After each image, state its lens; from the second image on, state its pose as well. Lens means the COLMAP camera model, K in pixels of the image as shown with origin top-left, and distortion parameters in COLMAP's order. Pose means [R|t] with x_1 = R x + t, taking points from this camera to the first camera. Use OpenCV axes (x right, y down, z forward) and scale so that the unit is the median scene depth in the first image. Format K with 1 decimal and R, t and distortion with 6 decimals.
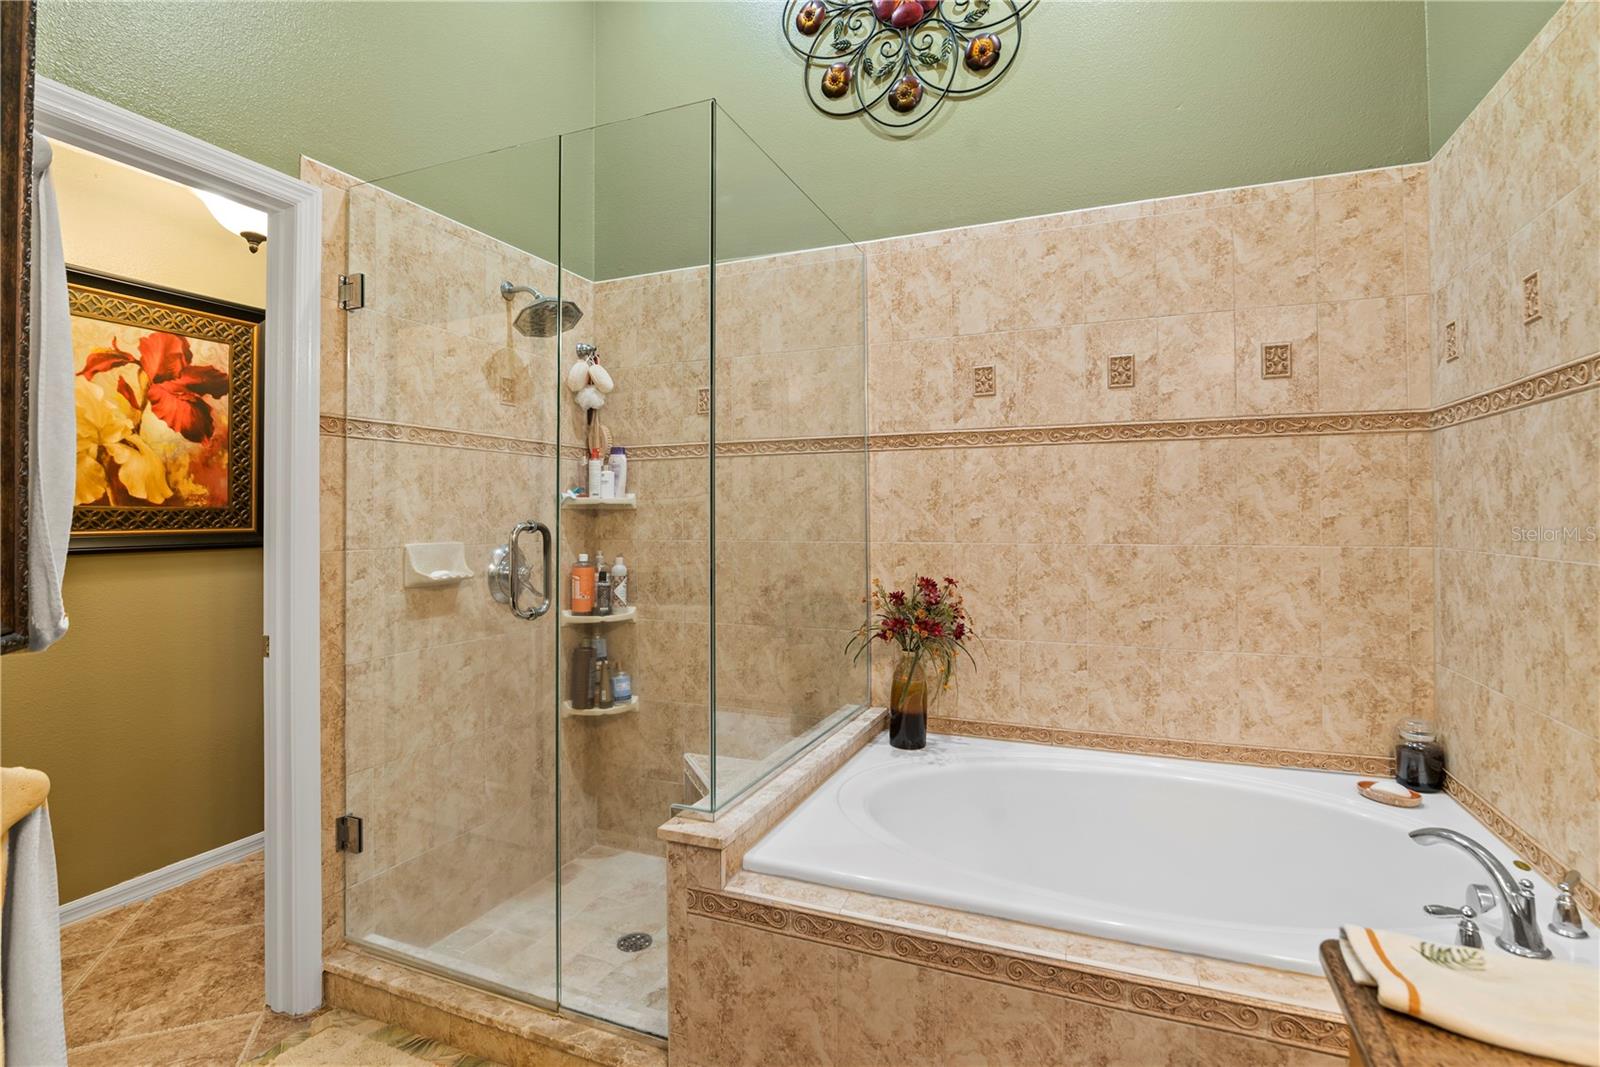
lens RADIAL K [[767.2, 0, 801.3], [0, 767.2, 504.7], [0, 0, 1]] dist [-0.025594, 0.001371]
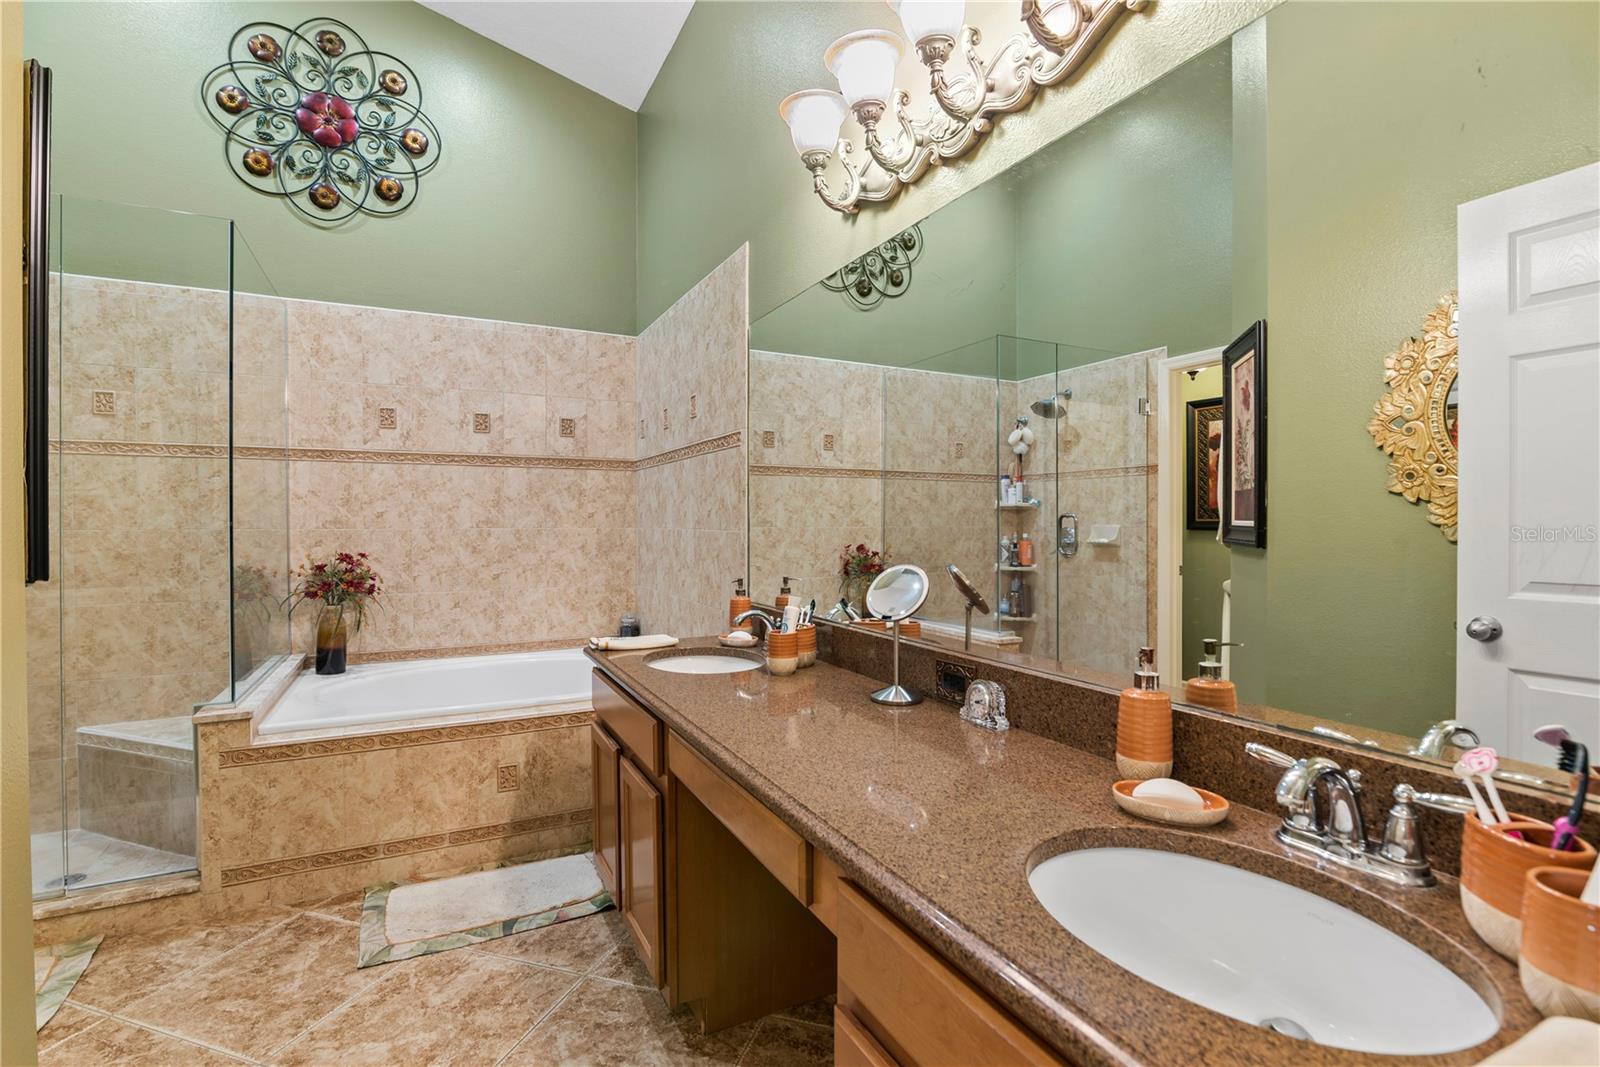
lens RADIAL K [[741.3, 0, 787.8], [0, 741.3, 530.5], [0, 0, 1]] dist [-0.005441, -0.000159]
pose [[0.653869, -0.004369, 0.756595, -0.344401], [-0.011569, 0.999809, 0.015772, 0.023015], [-0.756519, -0.019066, 0.653693, -0.523402]]
